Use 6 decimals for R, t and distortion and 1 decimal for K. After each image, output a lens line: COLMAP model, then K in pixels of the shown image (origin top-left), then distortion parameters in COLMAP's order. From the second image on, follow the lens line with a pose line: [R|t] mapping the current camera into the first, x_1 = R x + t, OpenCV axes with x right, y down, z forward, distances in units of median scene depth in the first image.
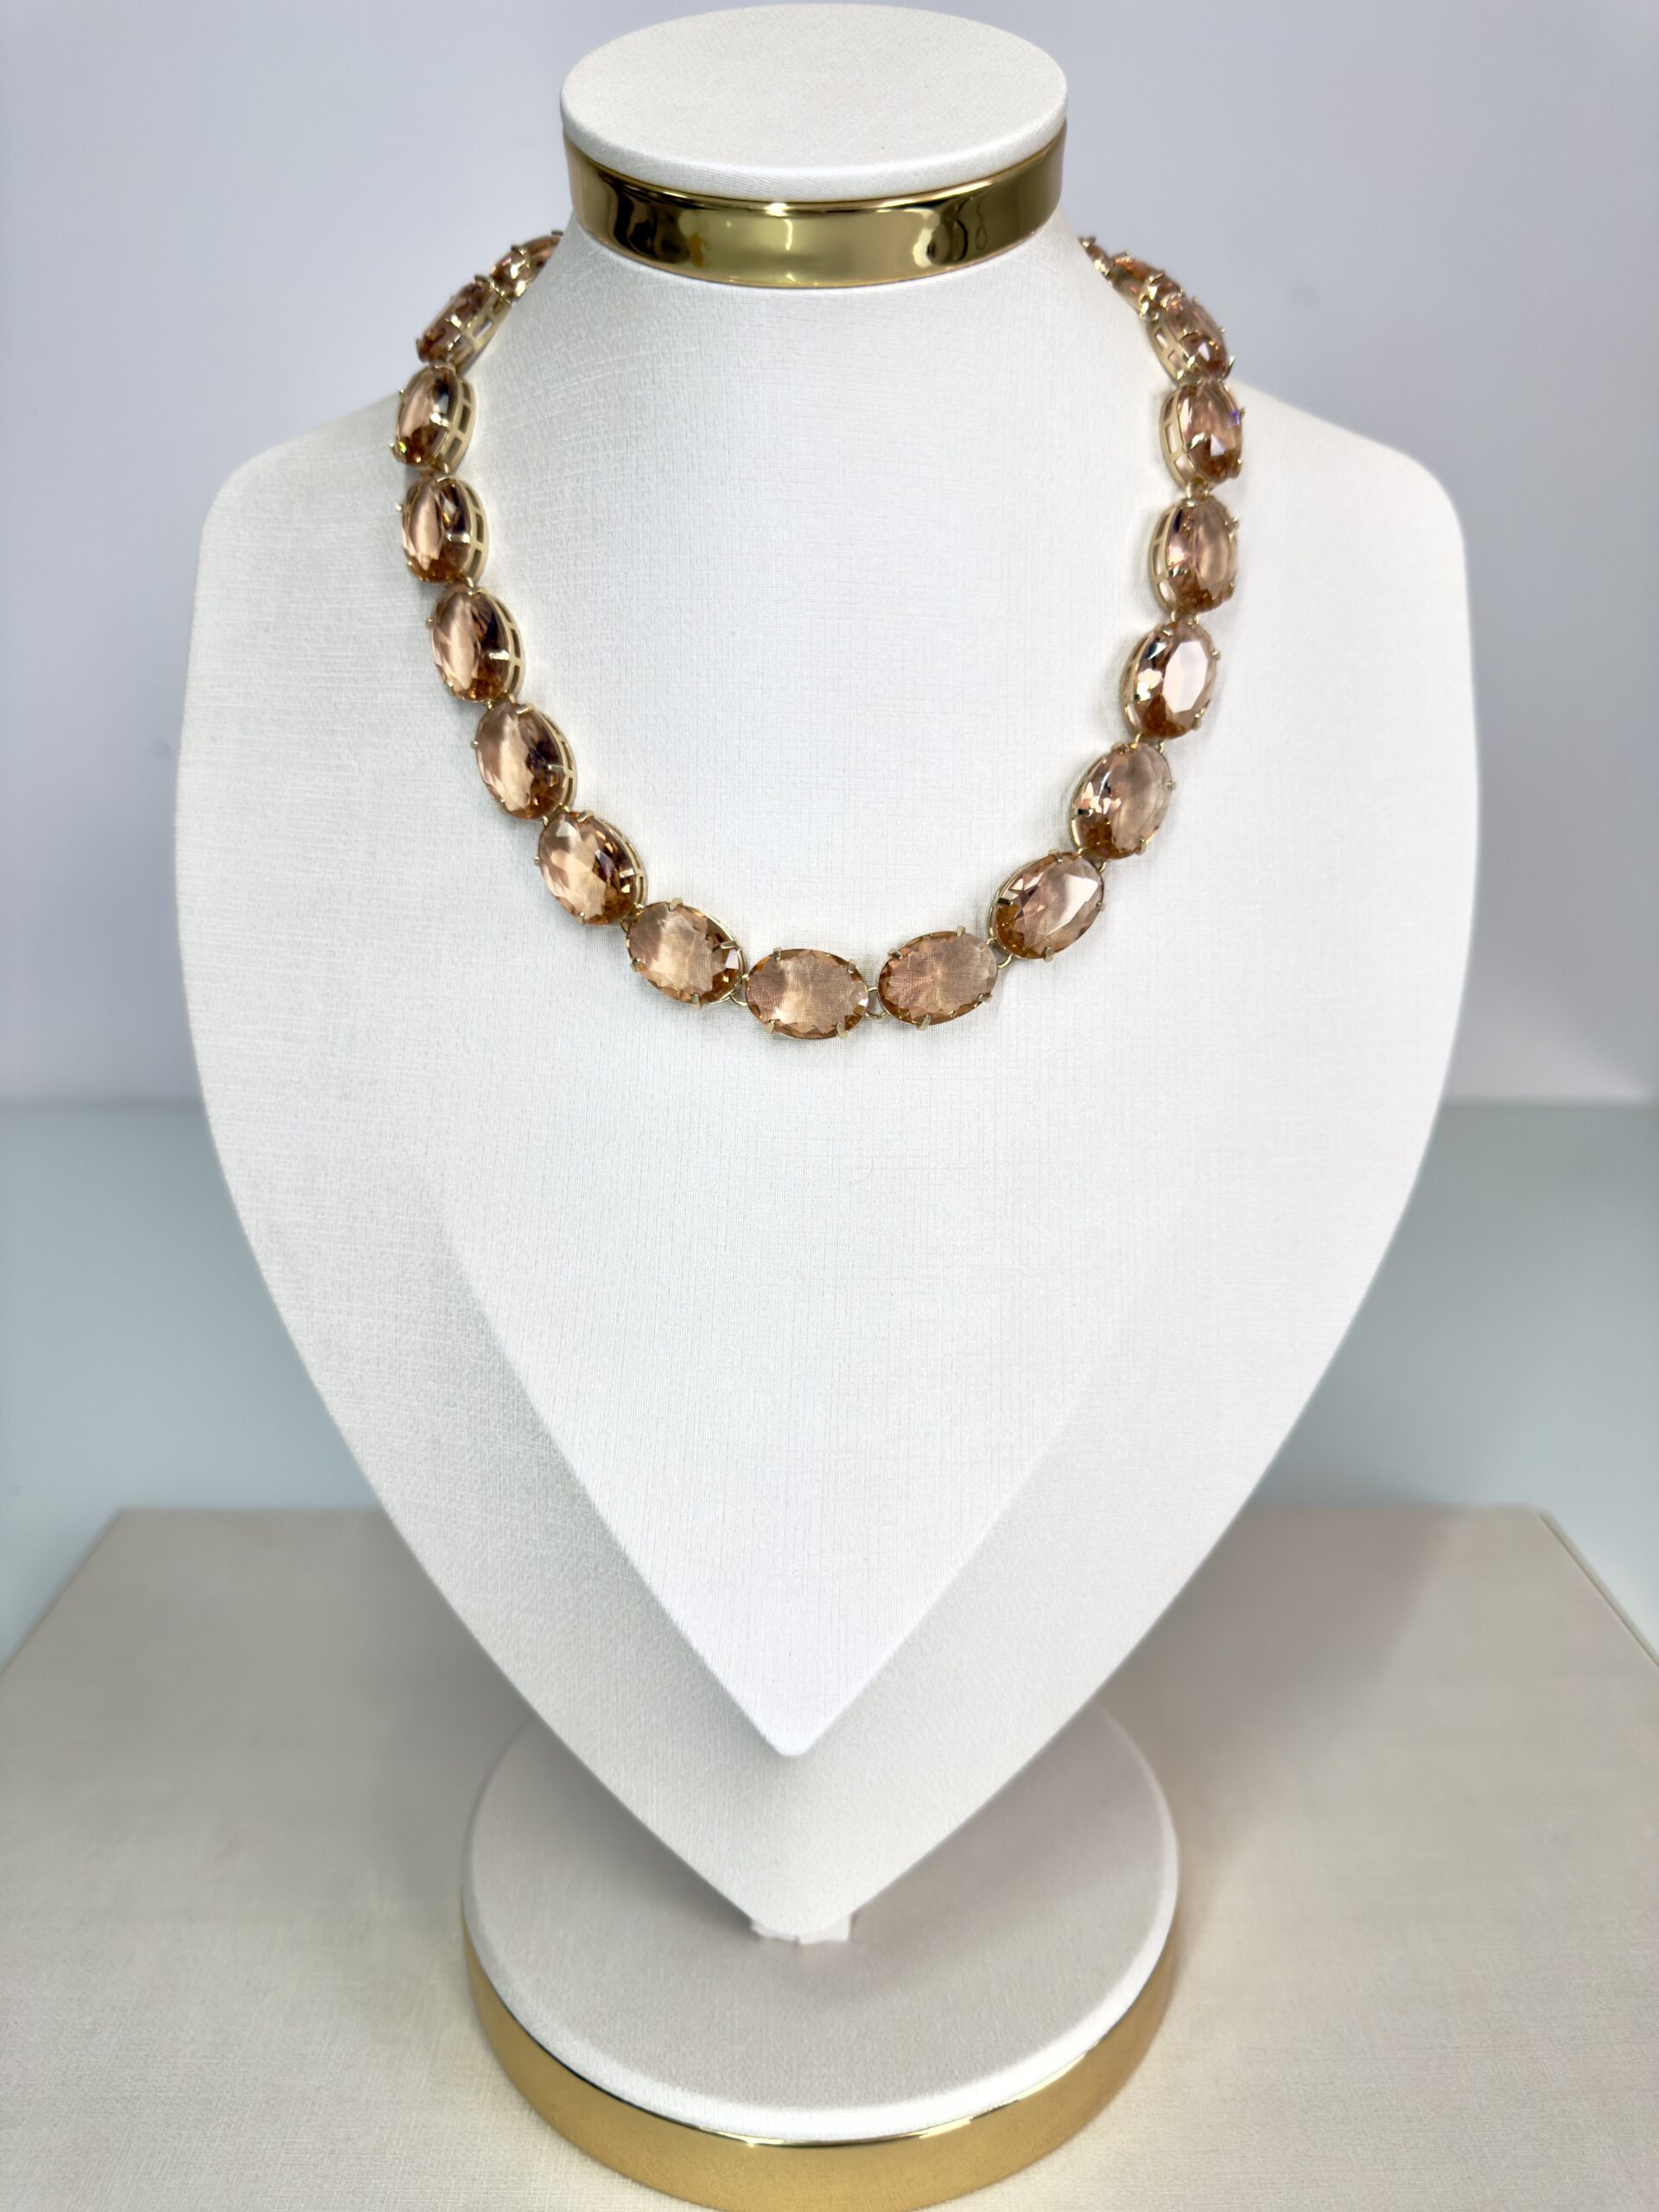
lens RADIAL K [[1548.5, 0, 823.2], [0, 1548.5, 1107.7], [0, 0, 1]] dist [0.019525, -0.010668]
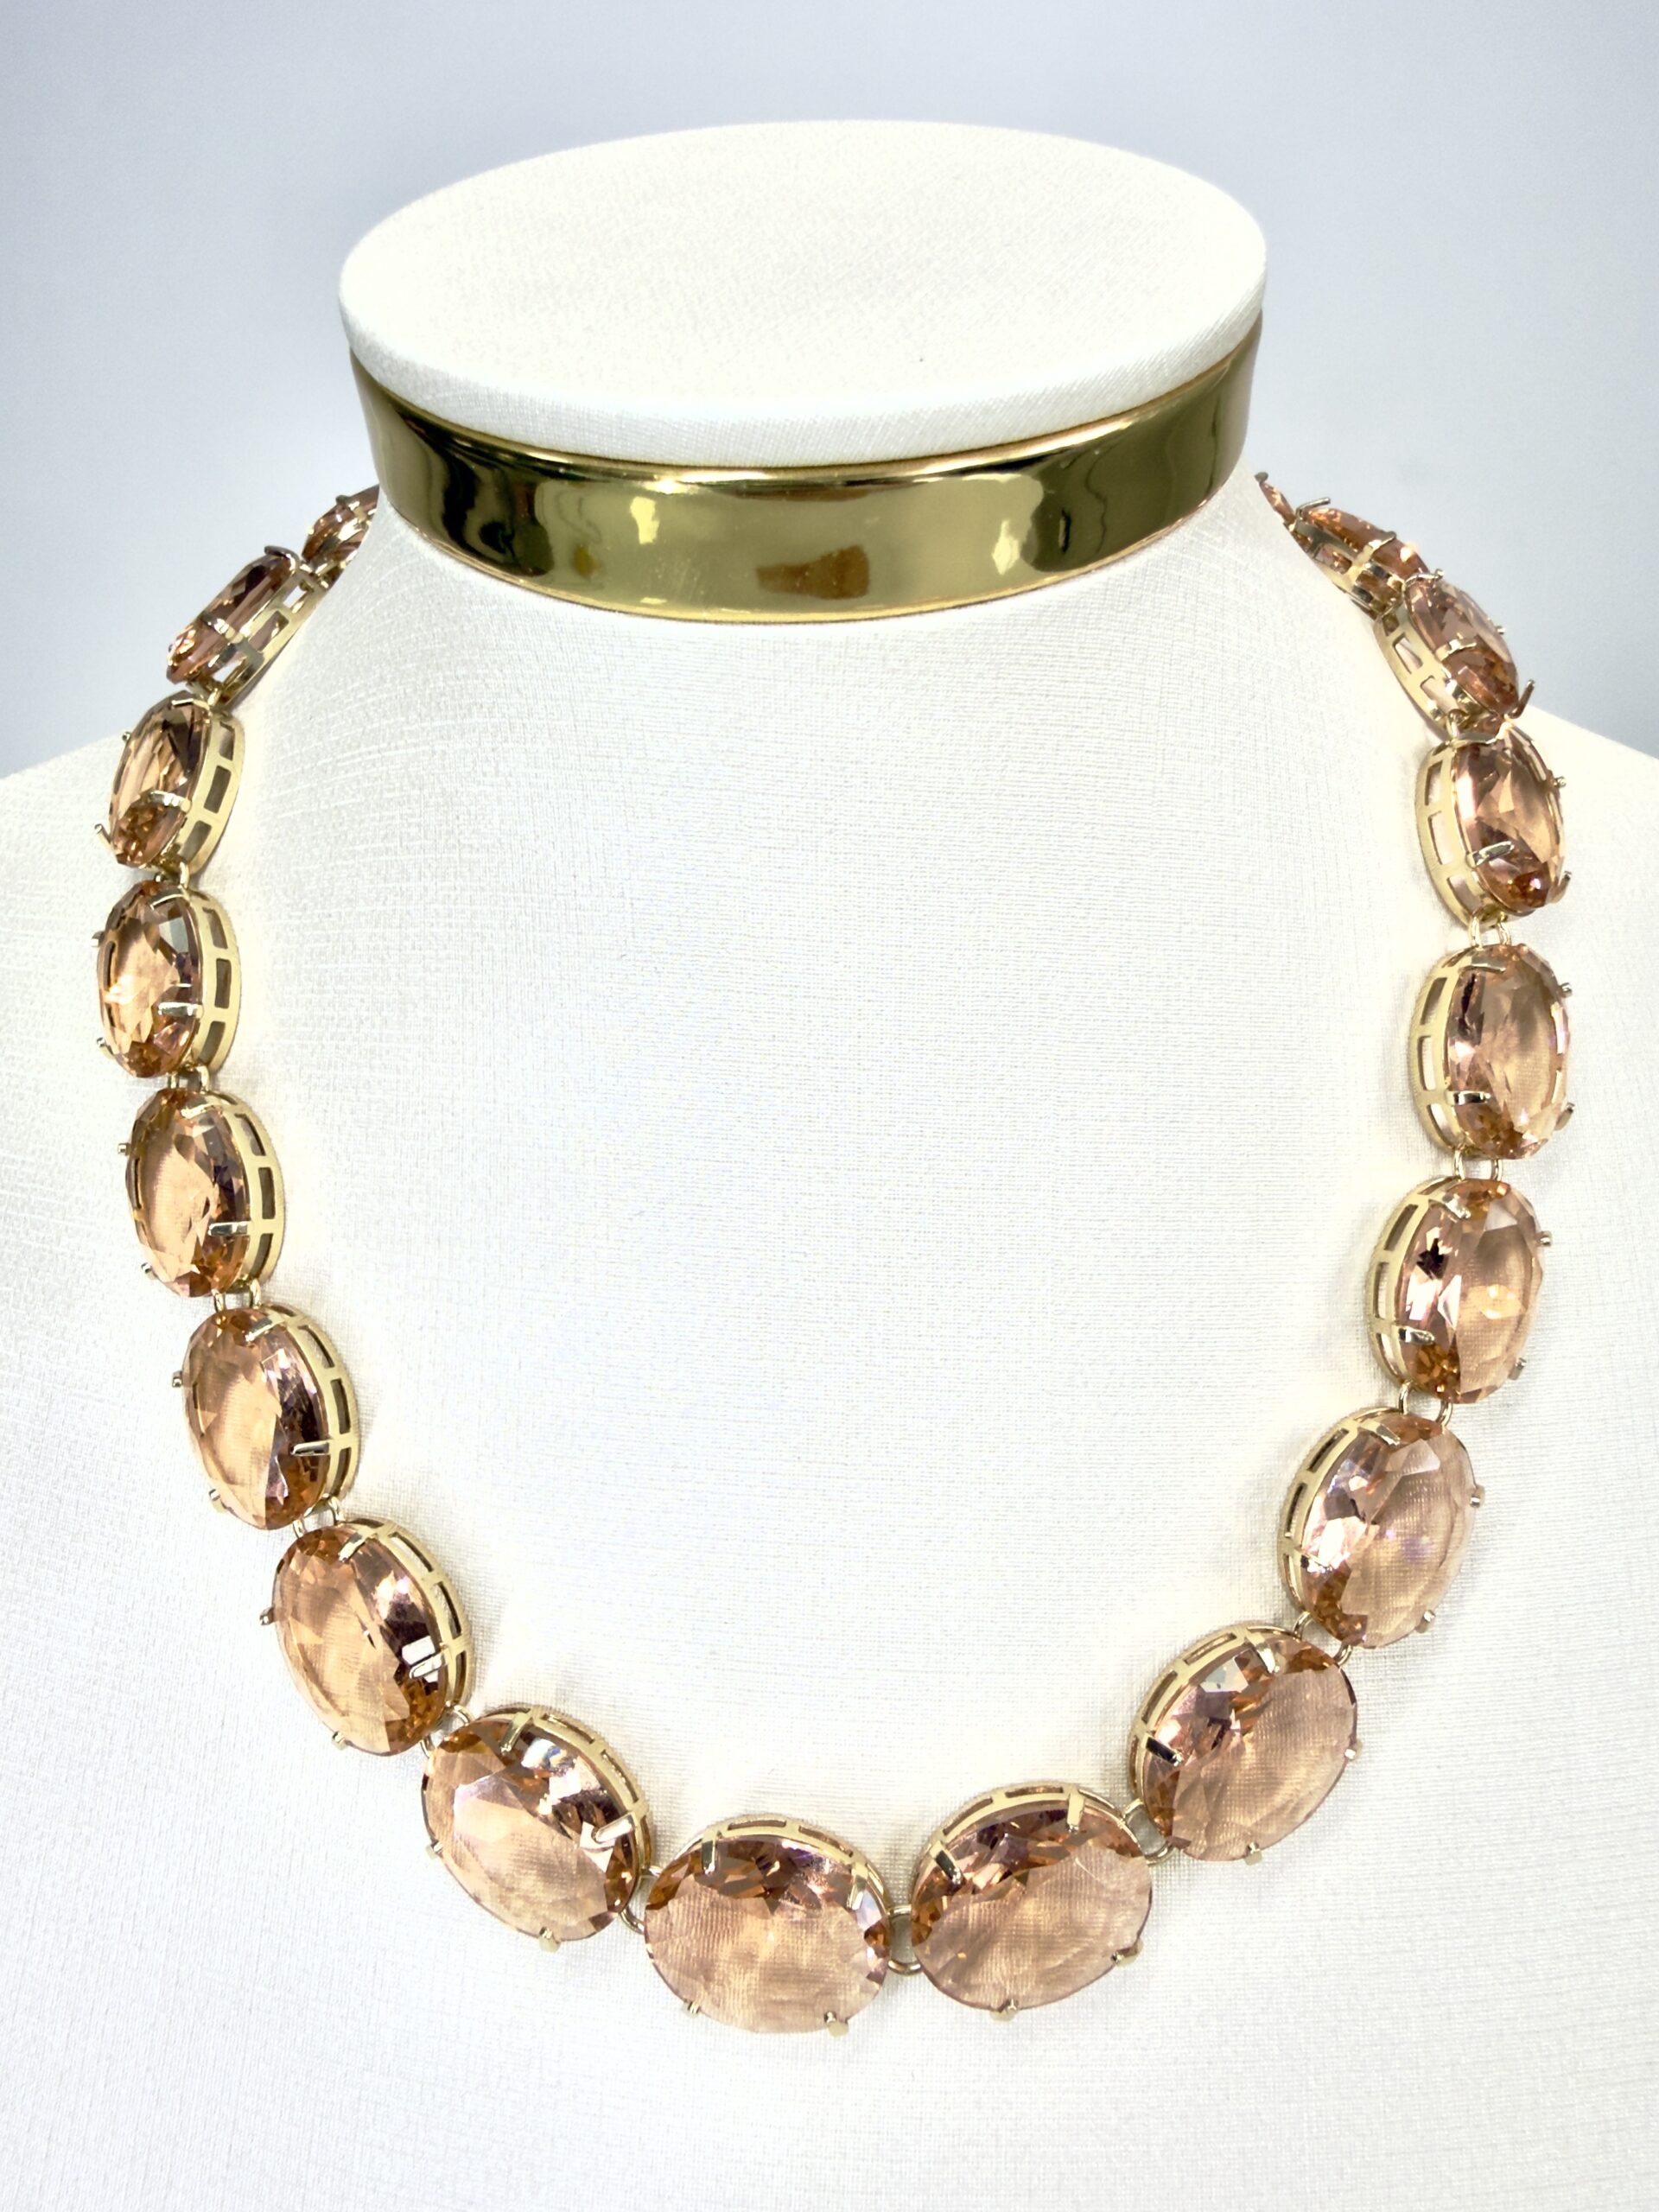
lens RADIAL K [[1548.5, 0, 833.6], [0, 1548.5, 1102.3], [0, 0, 1]] dist [0.019525, -0.010668]
pose [[0.999523, 0.004338, -0.030563, 0.022587], [-0.006834, 0.996604, -0.082054, -0.288119], [0.030103, 0.082224, 0.996159, 0.444359]]
